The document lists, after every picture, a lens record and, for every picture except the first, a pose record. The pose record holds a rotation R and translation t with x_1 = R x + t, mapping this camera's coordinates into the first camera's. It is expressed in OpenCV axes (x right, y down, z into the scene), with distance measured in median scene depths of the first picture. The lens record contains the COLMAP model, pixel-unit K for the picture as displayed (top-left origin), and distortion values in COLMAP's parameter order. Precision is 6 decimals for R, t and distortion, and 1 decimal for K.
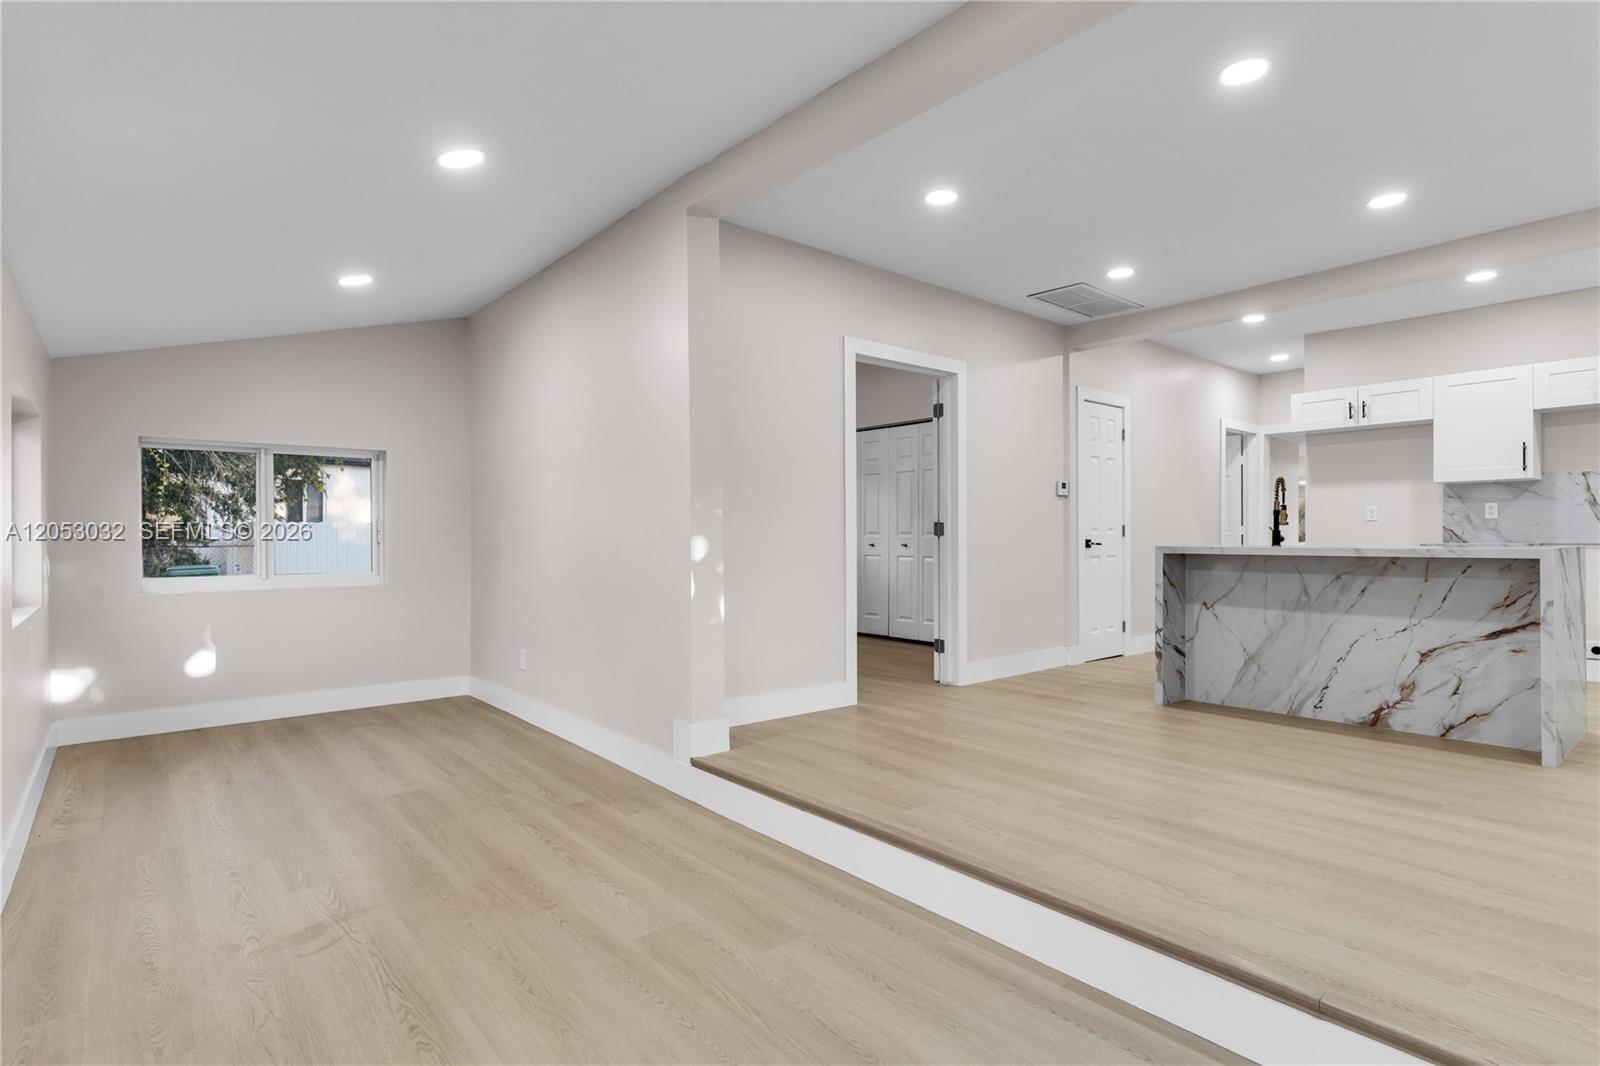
lens RADIAL K [[797.9, 0, 797.6], [0, 797.9, 543.3], [0, 0, 1]] dist [0.000094, -0.000117]
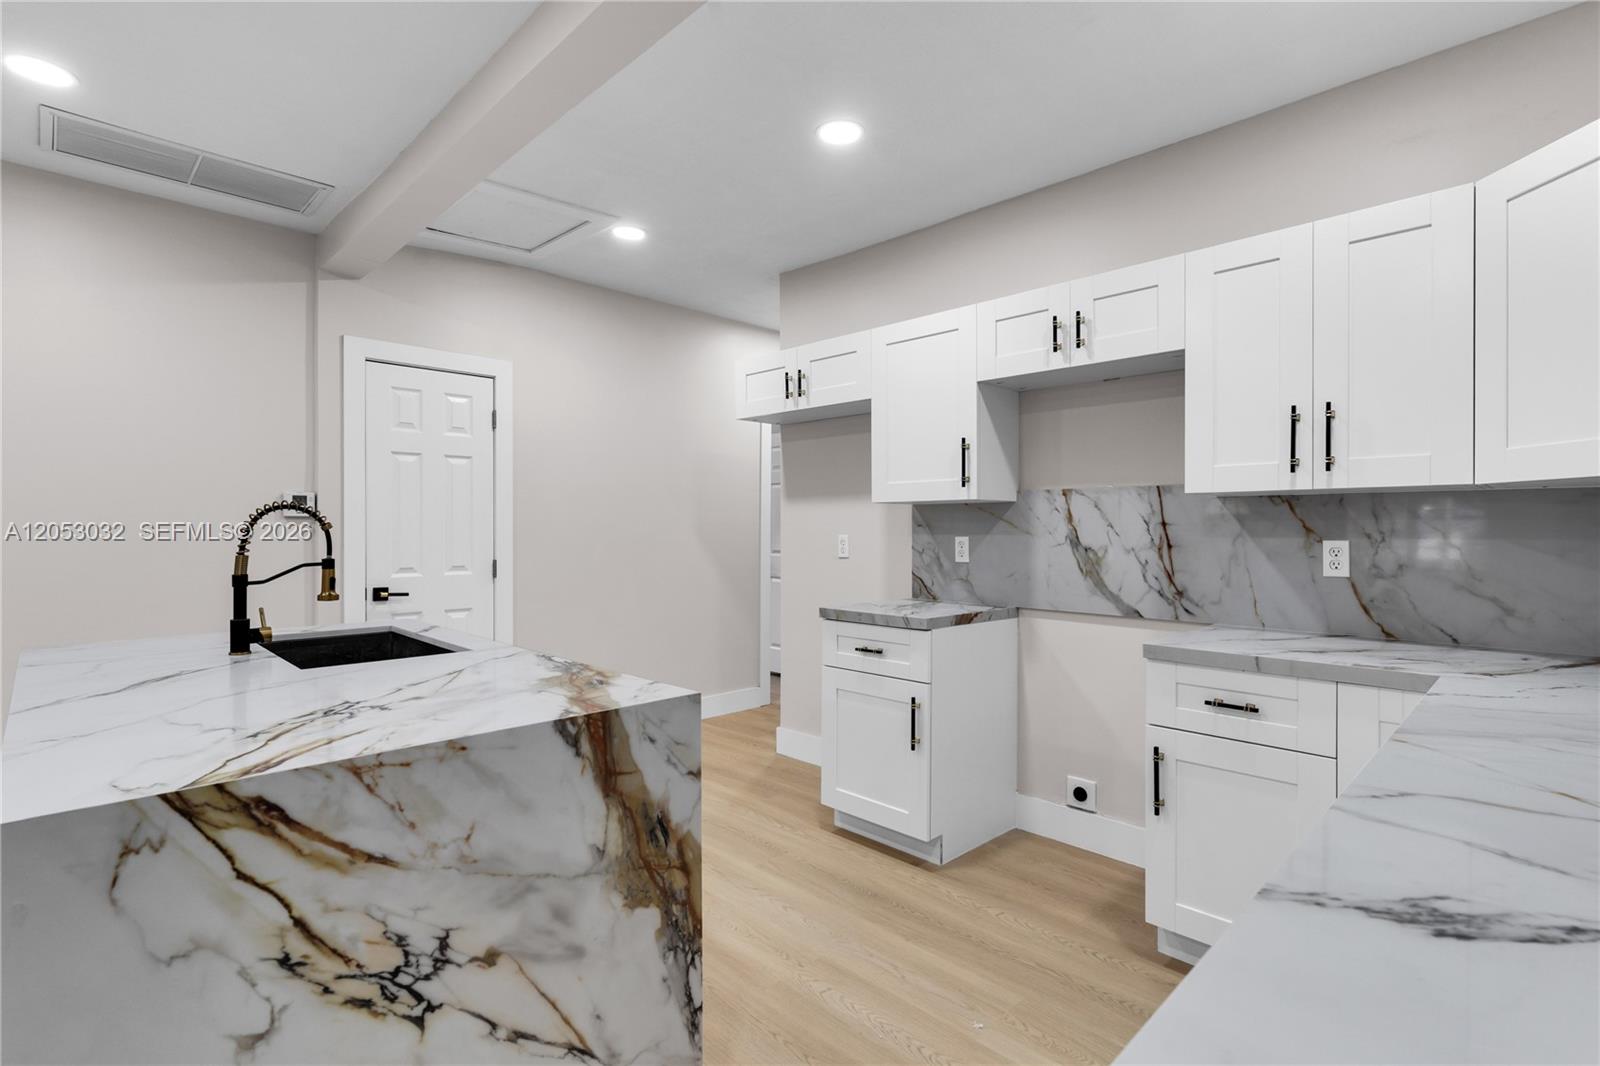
lens RADIAL K [[763.5, 0, 799.6], [0, 763.5, 525.6], [0, 0, 1]] dist [0.000848, -0.000309]
pose [[0.996804, 0.006150, 0.079652, 0.868549], [-0.005320, 0.999929, -0.010625, -0.065066], [-0.079711, 0.010168, 0.996766, 0.527963]]
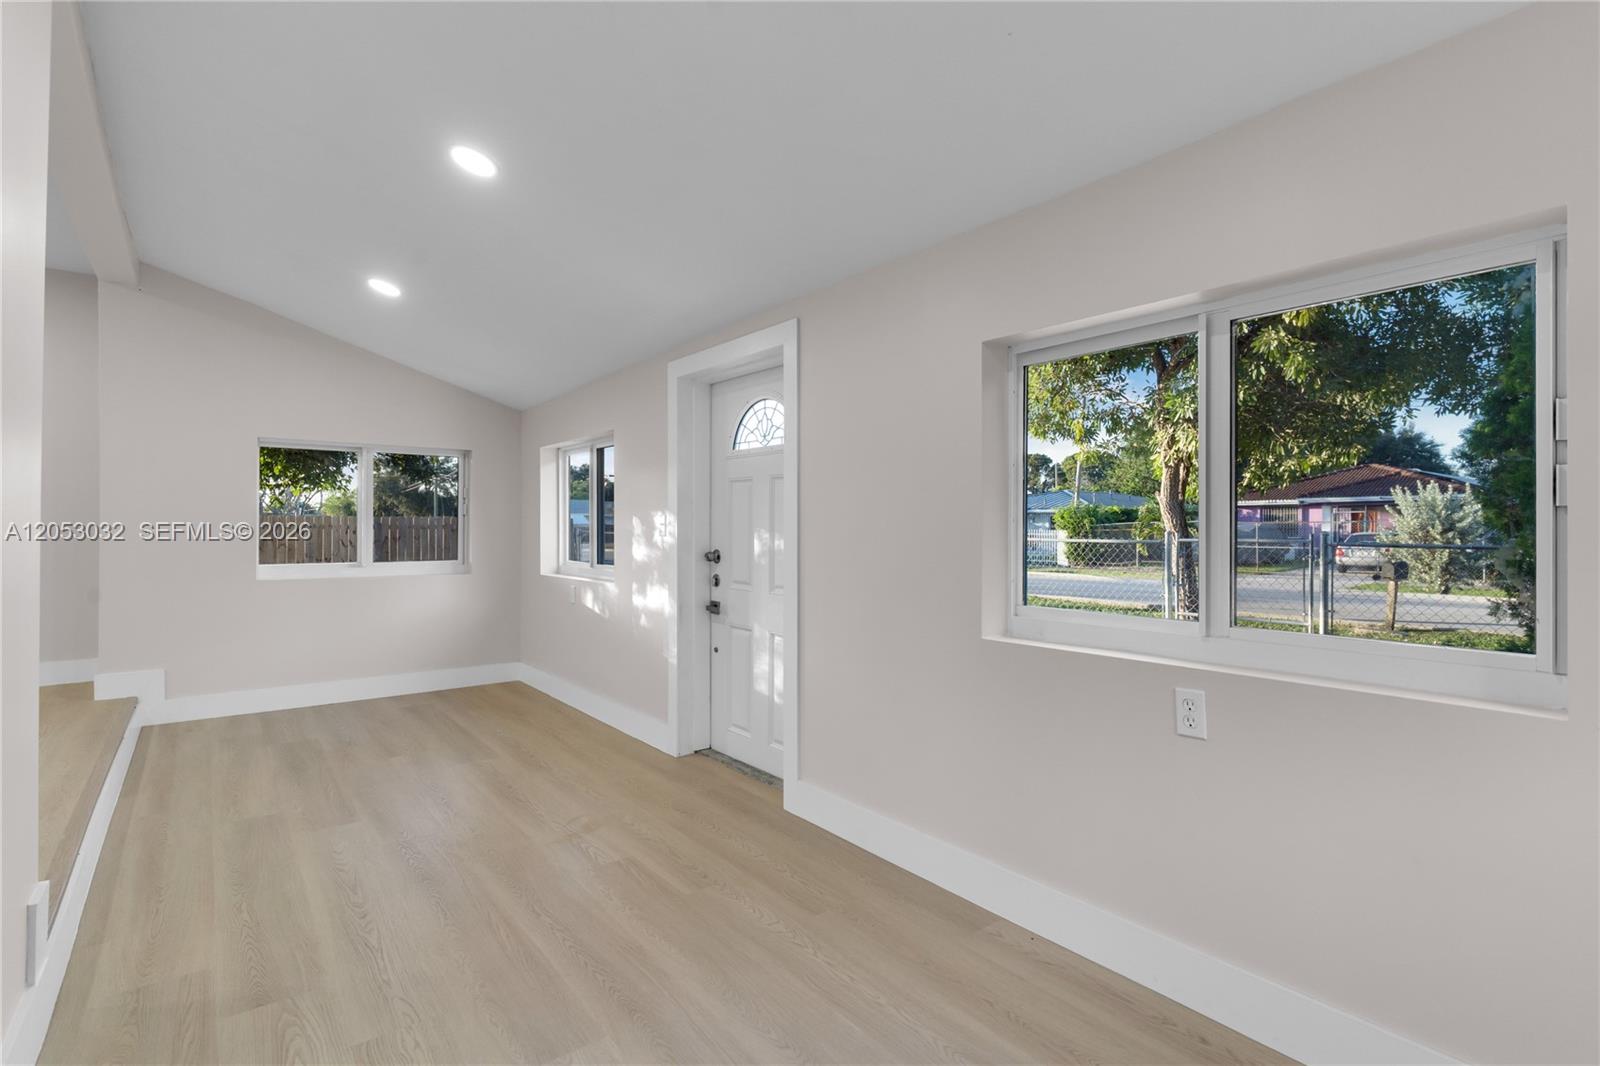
lens RADIAL K [[777.0, 0, 828.5], [0, 777.0, 527.2], [0, 0, 1]] dist [0.001700, 0.000401]
pose [[-0.999911, 0.000653, 0.013334, -0.513703], [0.000740, 0.999978, 0.006516, -0.014940], [-0.013329, 0.006525, -0.999890, 1.150978]]
